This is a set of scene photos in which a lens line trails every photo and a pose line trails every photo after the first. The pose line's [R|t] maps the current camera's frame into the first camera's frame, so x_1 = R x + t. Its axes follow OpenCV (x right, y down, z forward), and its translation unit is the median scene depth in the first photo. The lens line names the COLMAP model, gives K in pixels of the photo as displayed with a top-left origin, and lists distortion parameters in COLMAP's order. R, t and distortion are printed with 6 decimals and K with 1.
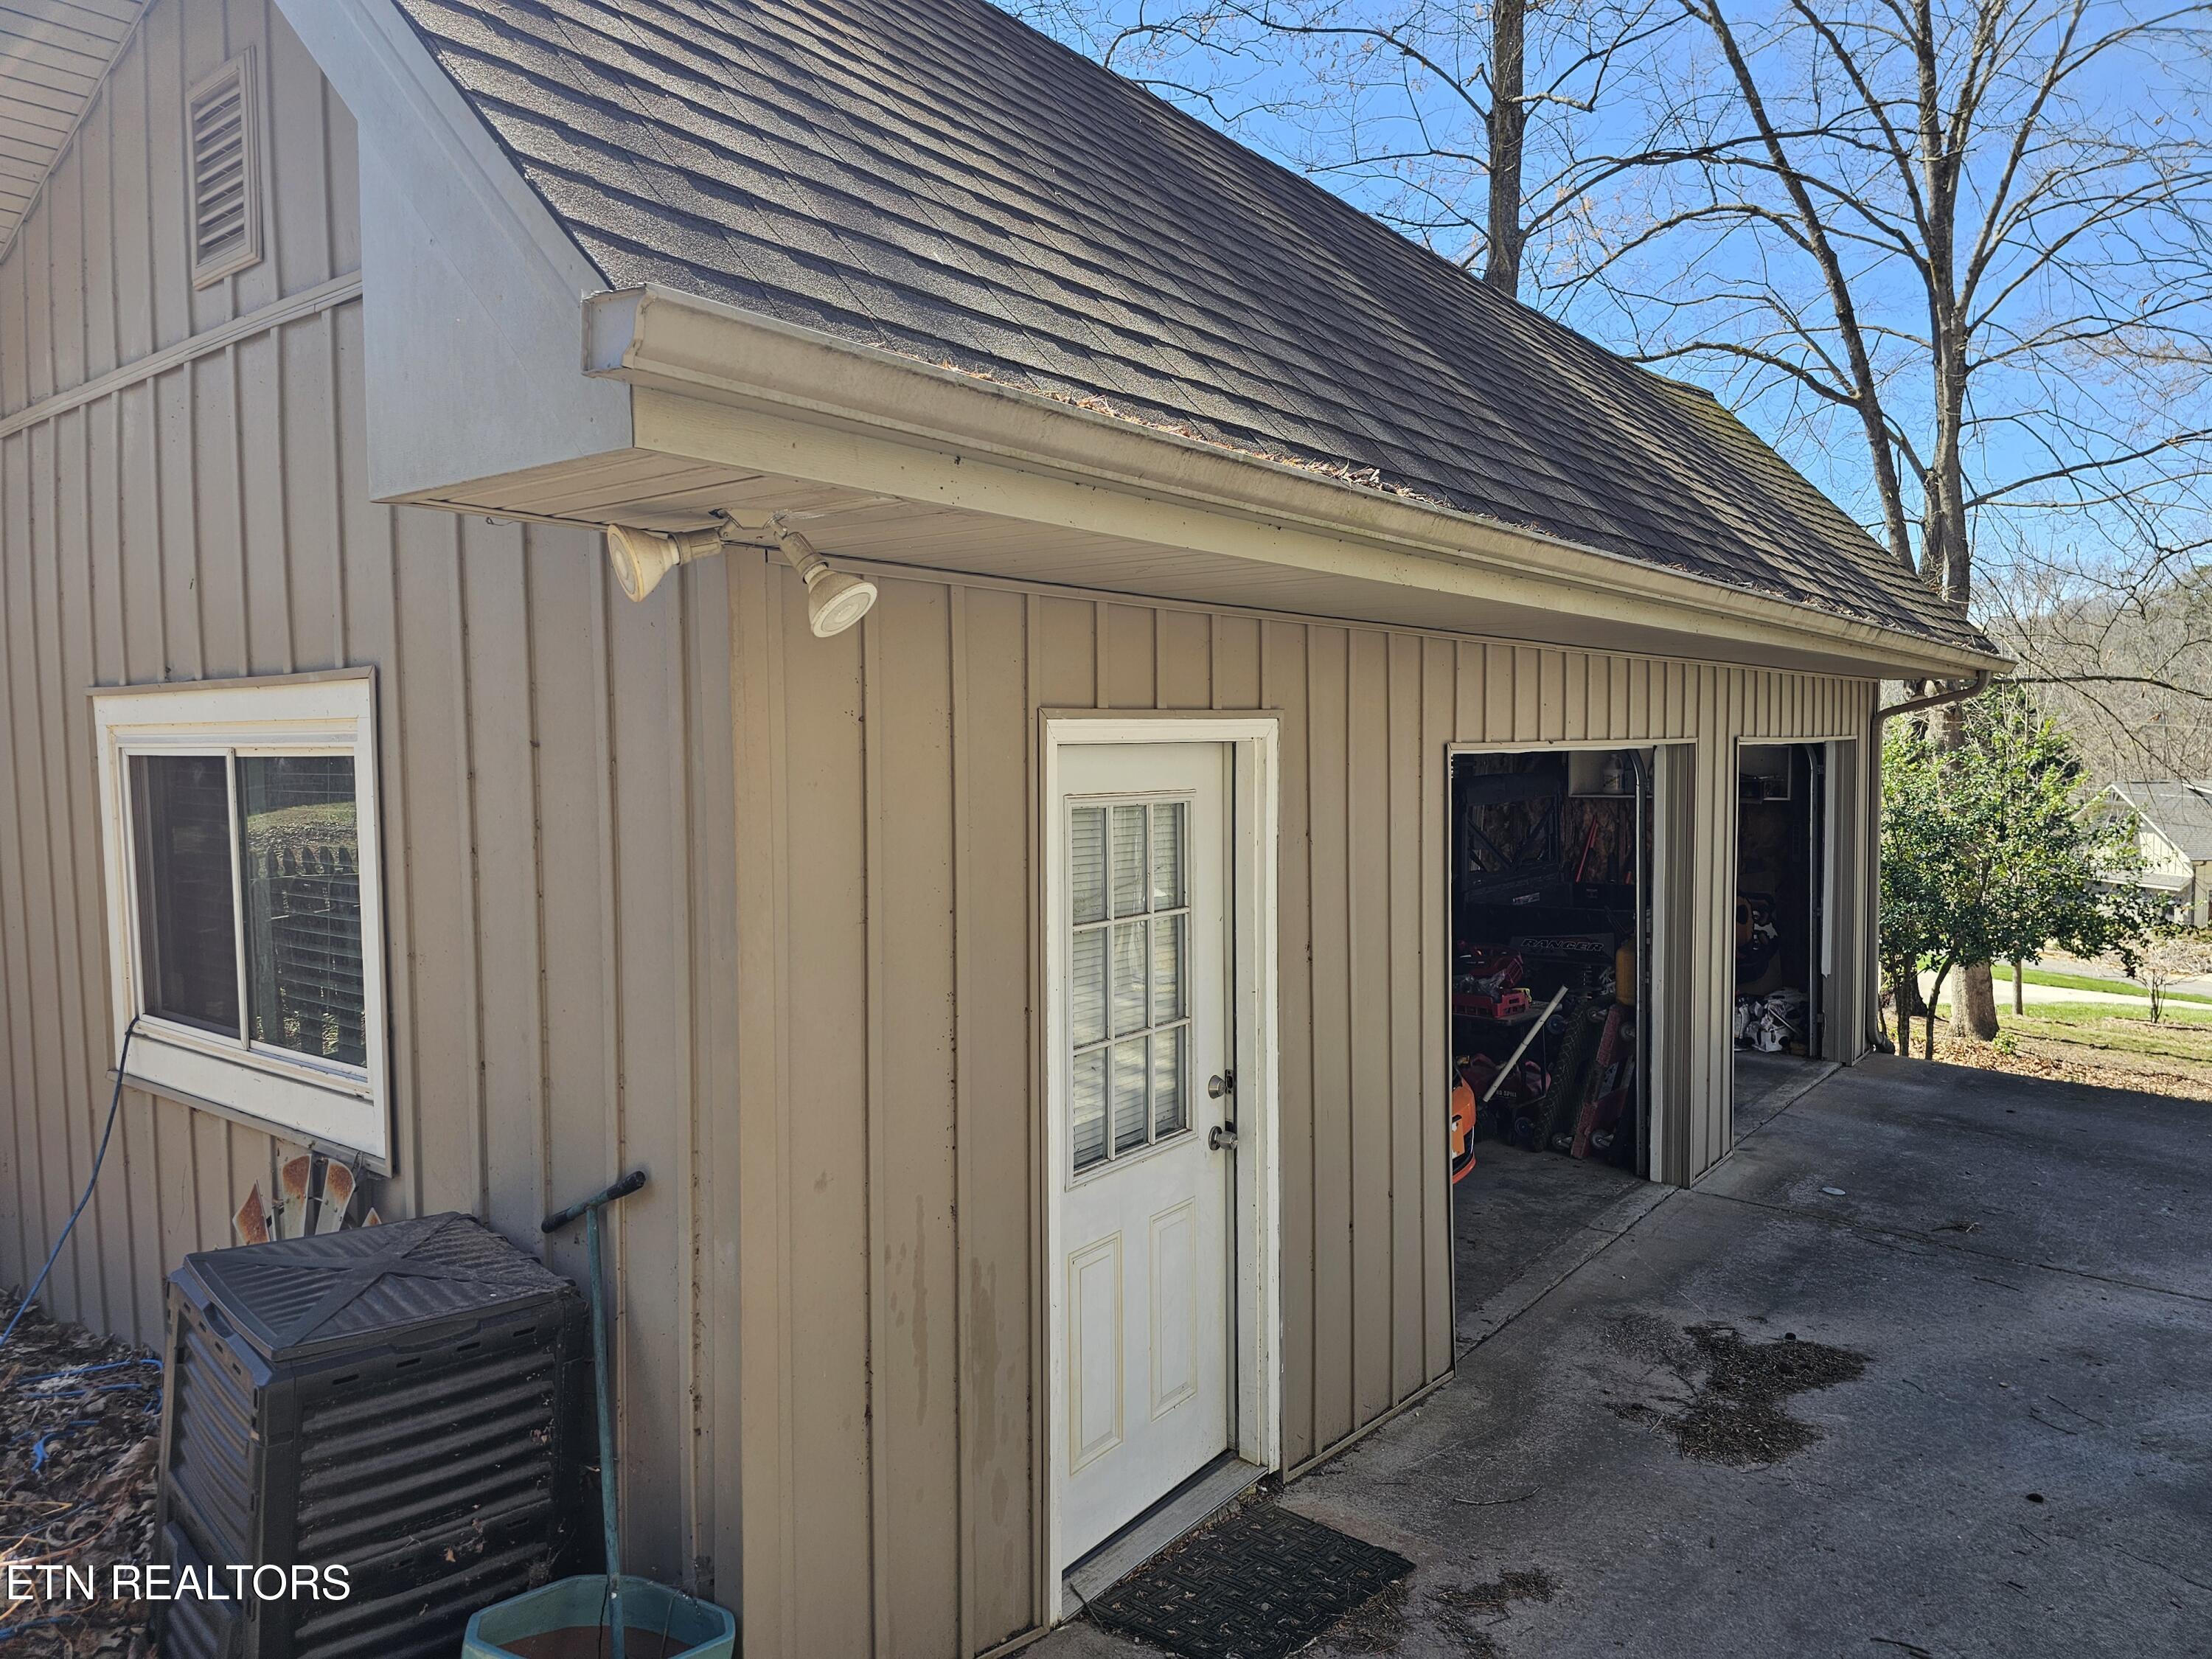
lens RADIAL K [[1484.3, 0, 1099.4], [0, 1484.3, 798.4], [0, 0, 1]] dist [0.109894, -0.101051]
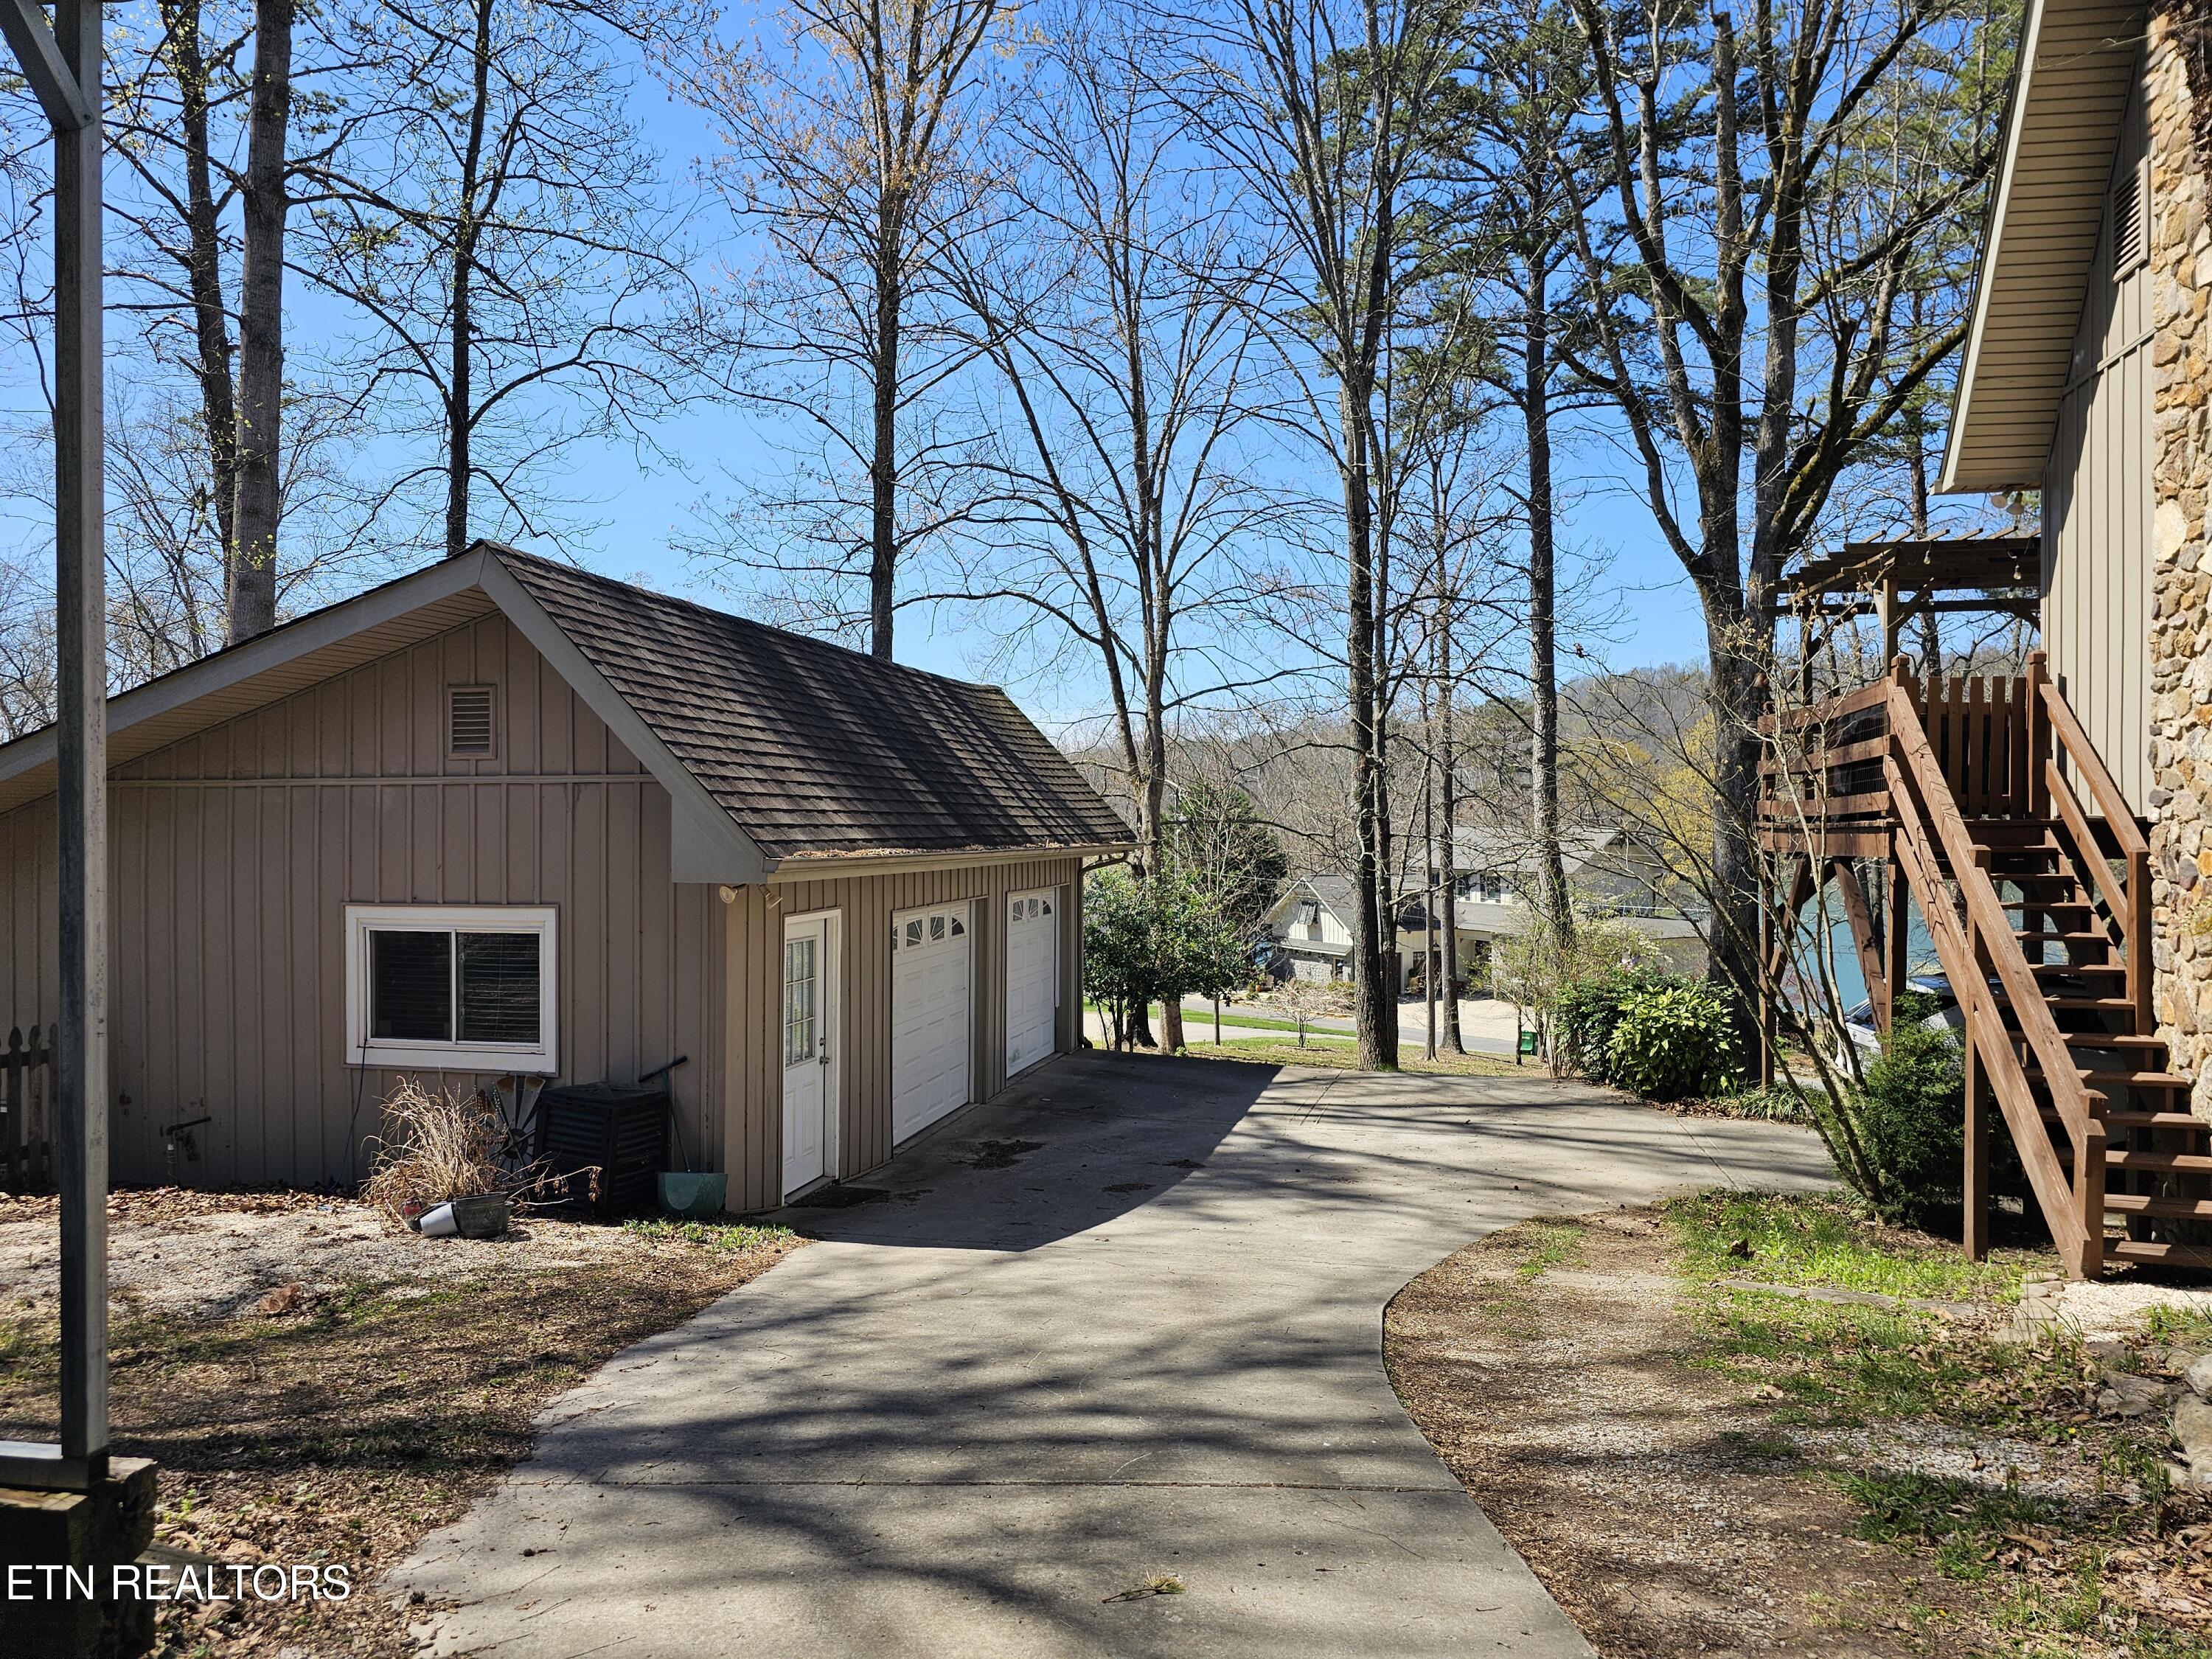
lens RADIAL K [[1484.3, 0, 1099.4], [0, 1484.3, 798.4], [0, 0, 1]] dist [0.109894, -0.101051]
pose [[0.909713, 0.016970, 0.414890, -0.575904], [0.007259, 0.998362, -0.056753, -0.092669], [-0.415174, 0.054640, 0.908100, -1.671248]]
